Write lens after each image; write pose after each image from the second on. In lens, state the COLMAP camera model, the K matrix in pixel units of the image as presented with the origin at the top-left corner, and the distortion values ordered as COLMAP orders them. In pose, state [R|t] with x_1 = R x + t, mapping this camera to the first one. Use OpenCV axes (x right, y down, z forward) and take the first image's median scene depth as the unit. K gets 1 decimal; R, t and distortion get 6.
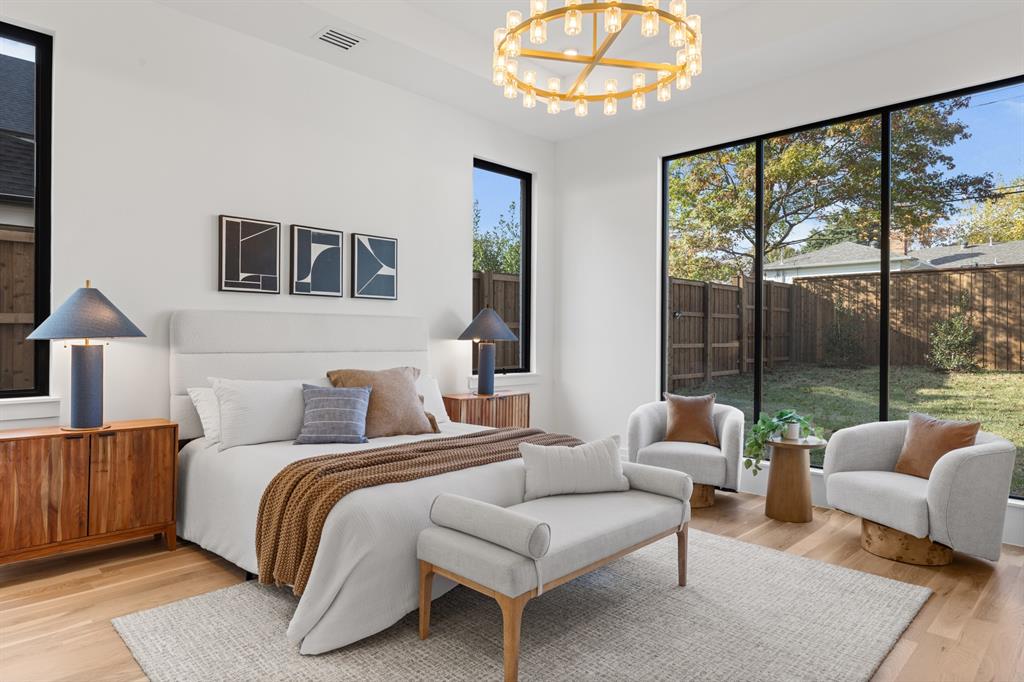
lens RADIAL K [[618.3, 0, 511.9], [0, 618.3, 335.4], [0, 0, 1]] dist [-0.000632, 0.006267]
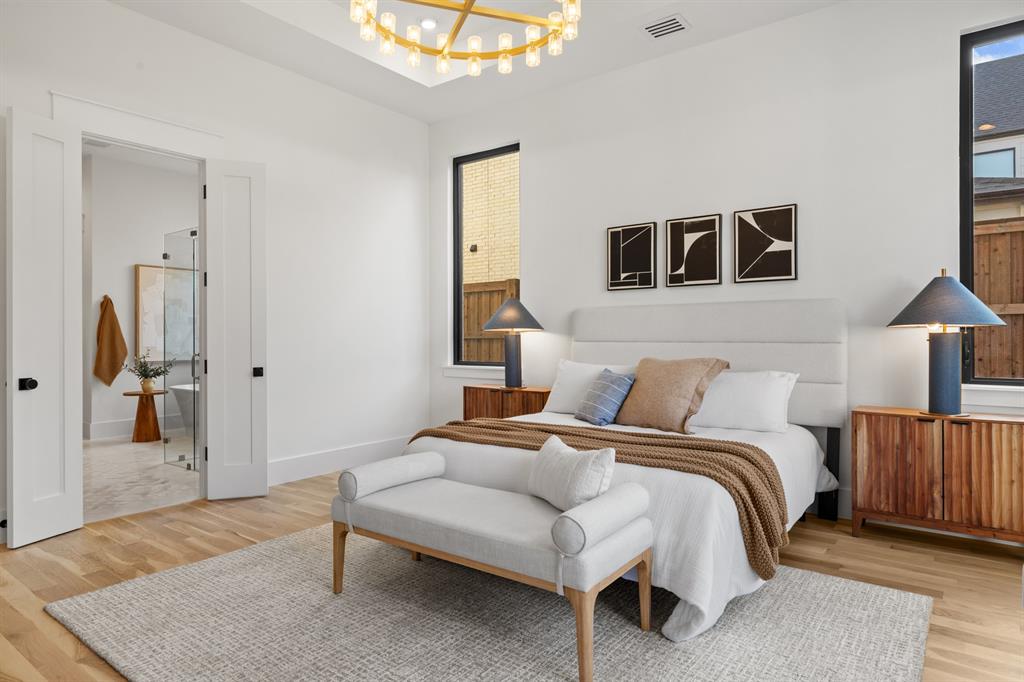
lens RADIAL K [[618.3, 0, 514.2], [0, 618.3, 343.9], [0, 0, 1]] dist [-0.000632, 0.006267]
pose [[0.129492, 0.004740, -0.991569, 0.648159], [0.007201, 0.999958, 0.005720, 0.022802], [0.991554, -0.007881, 0.129452, 0.595543]]
